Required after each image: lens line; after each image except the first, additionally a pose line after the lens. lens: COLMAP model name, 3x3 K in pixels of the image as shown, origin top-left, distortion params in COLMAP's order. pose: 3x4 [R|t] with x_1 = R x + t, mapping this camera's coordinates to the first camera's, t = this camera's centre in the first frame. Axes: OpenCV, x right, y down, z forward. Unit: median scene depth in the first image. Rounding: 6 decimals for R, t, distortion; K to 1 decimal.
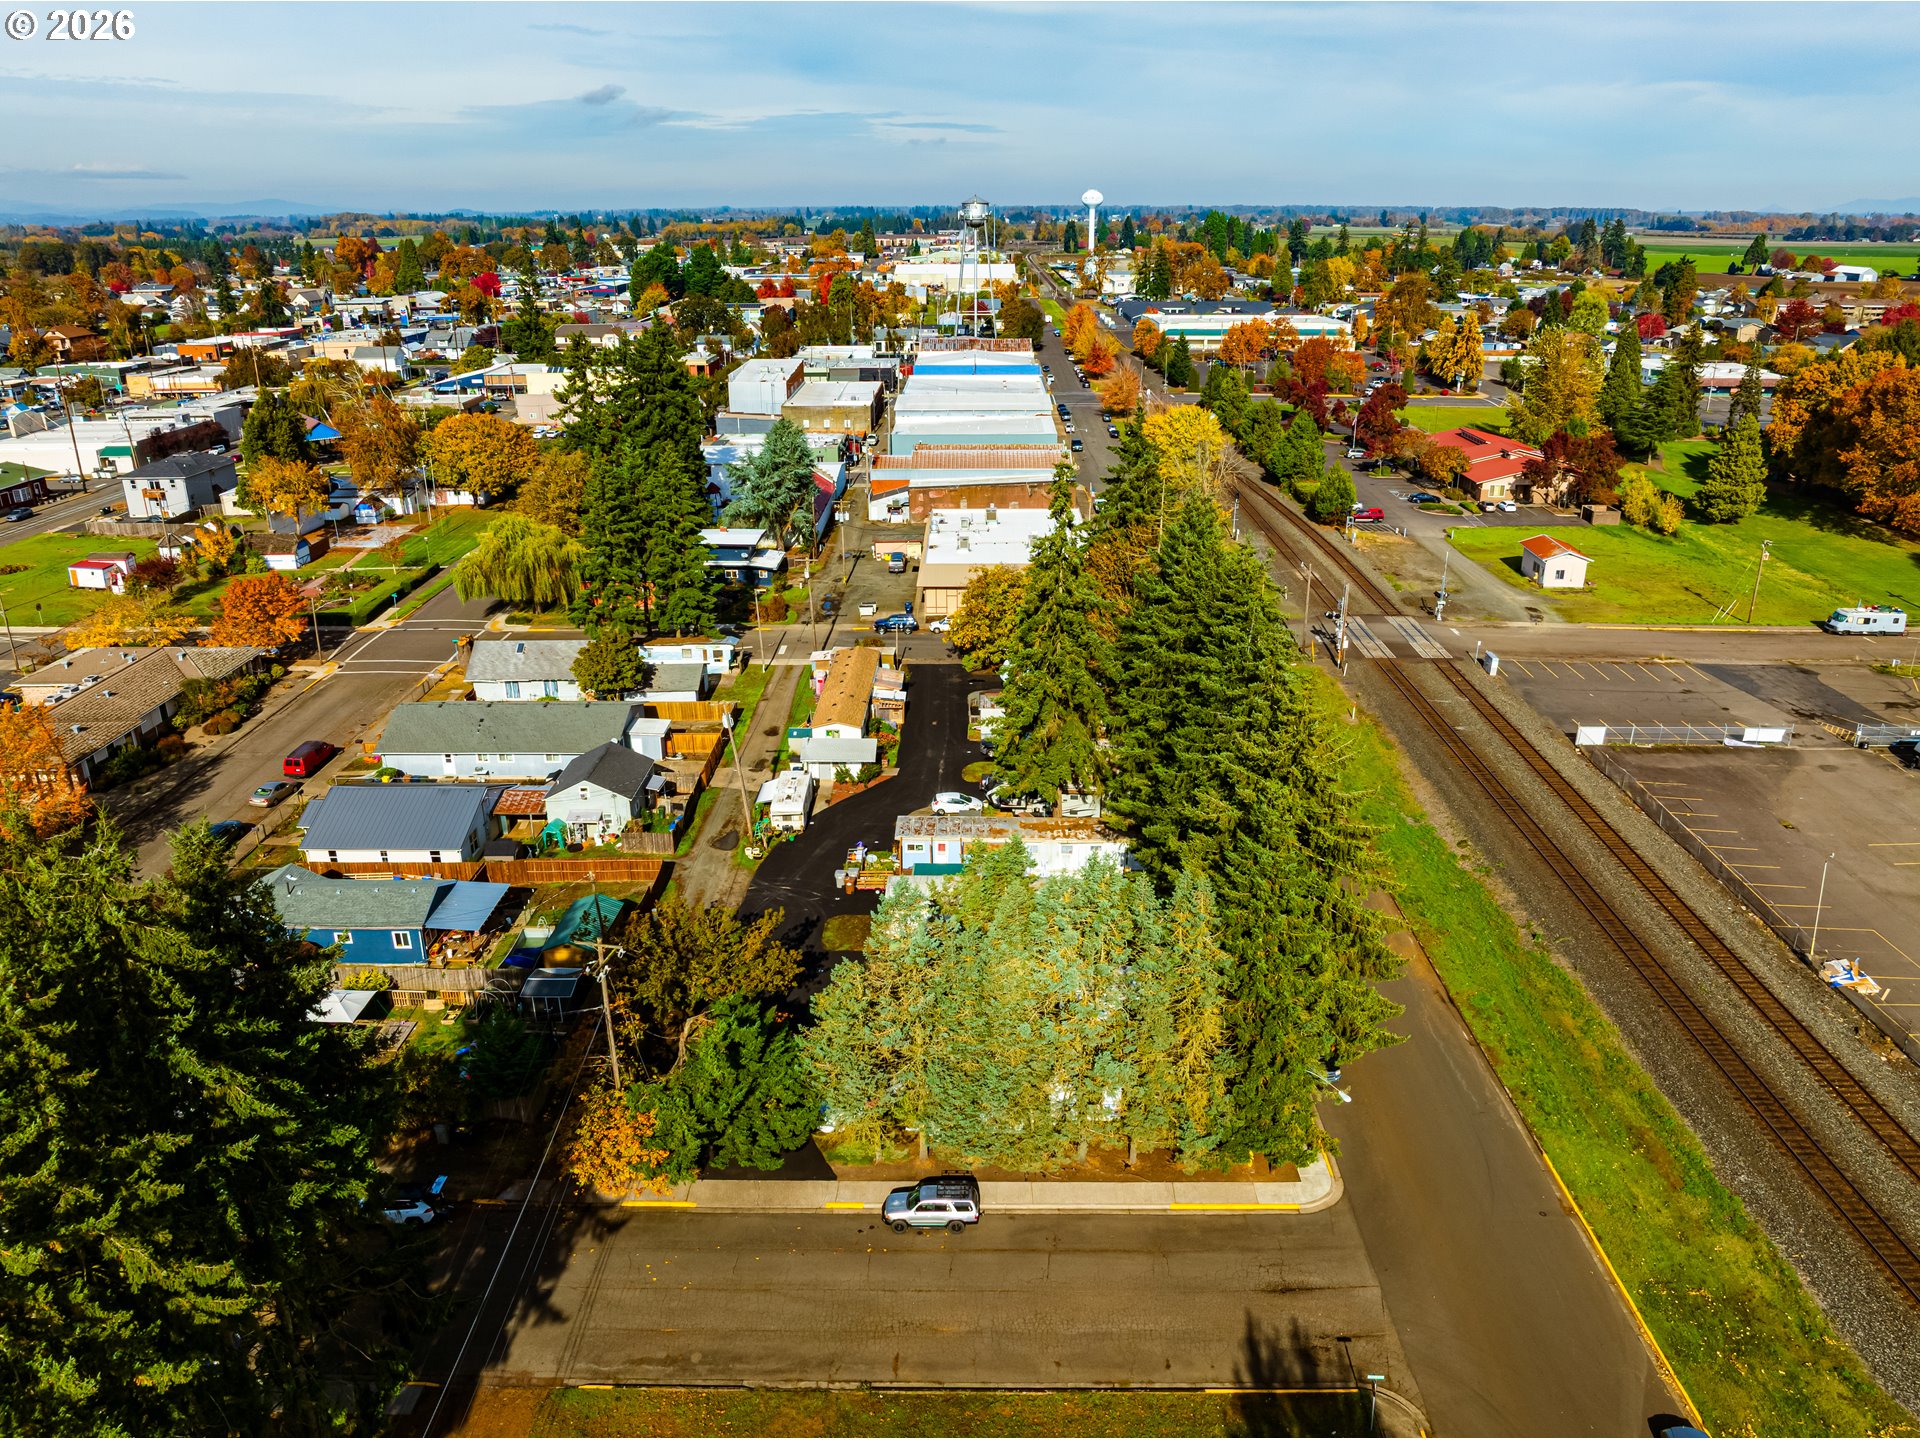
lens RADIAL K [[1347.3, 0, 960.0], [0, 1347.3, 720.0], [0, 0, 1]] dist [-0.043903, -0.005201]
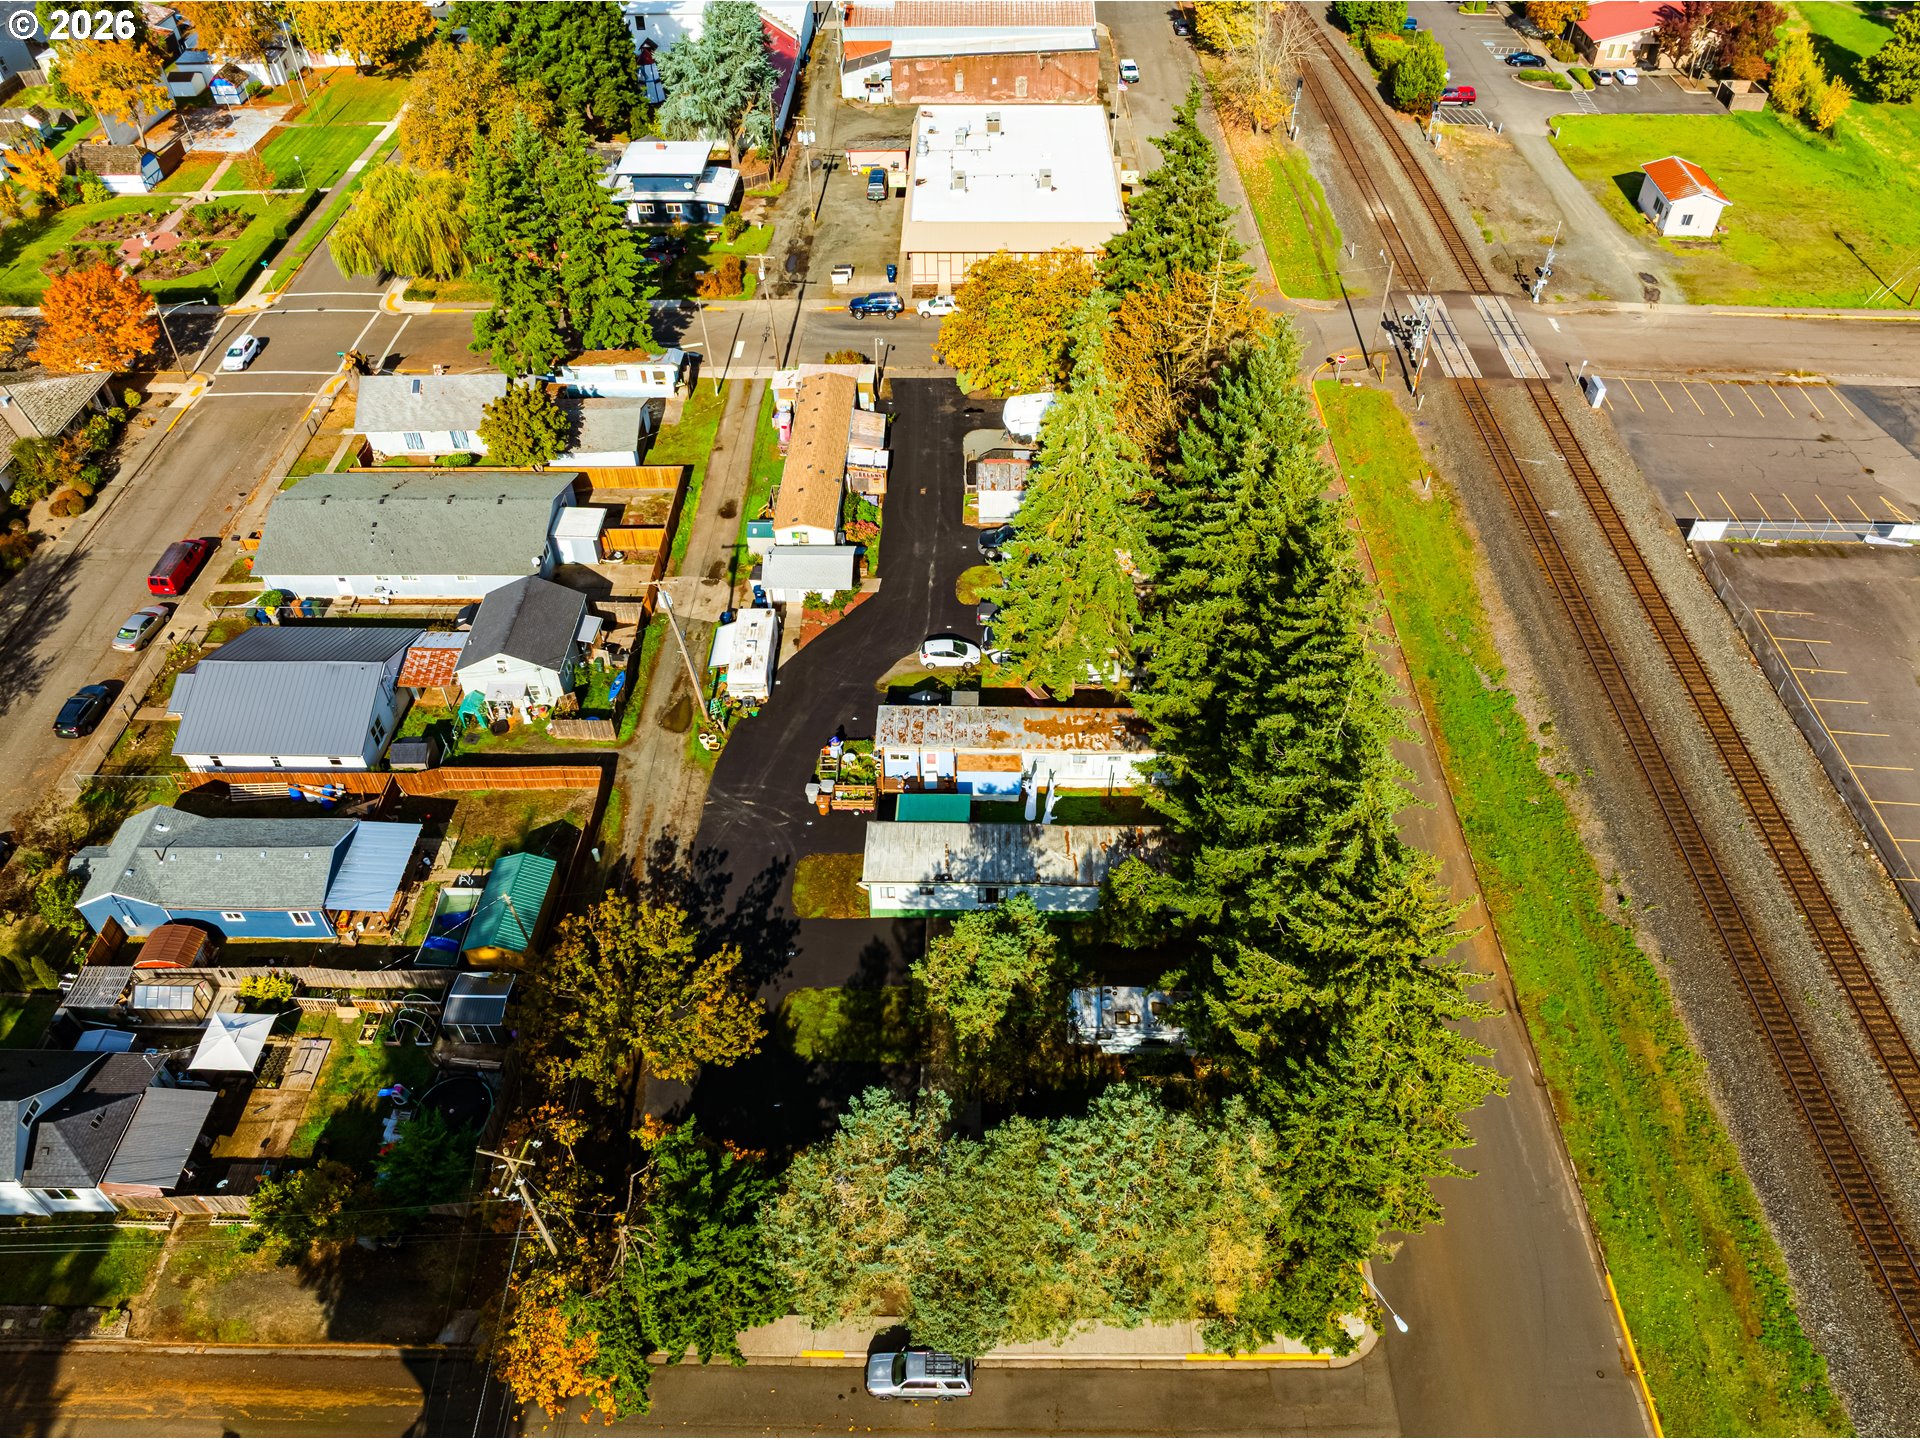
lens RADIAL K [[1340.8, 0, 960.0], [0, 1340.8, 720.0], [0, 0, 1]] dist [-0.060993, 0.031528]
pose [[0.999998, -0.001494, 0.001535, 0.002349], [0.000756, 0.916603, 0.399797, -0.198019], [-0.002005, -0.399795, 0.916602, 0.185007]]
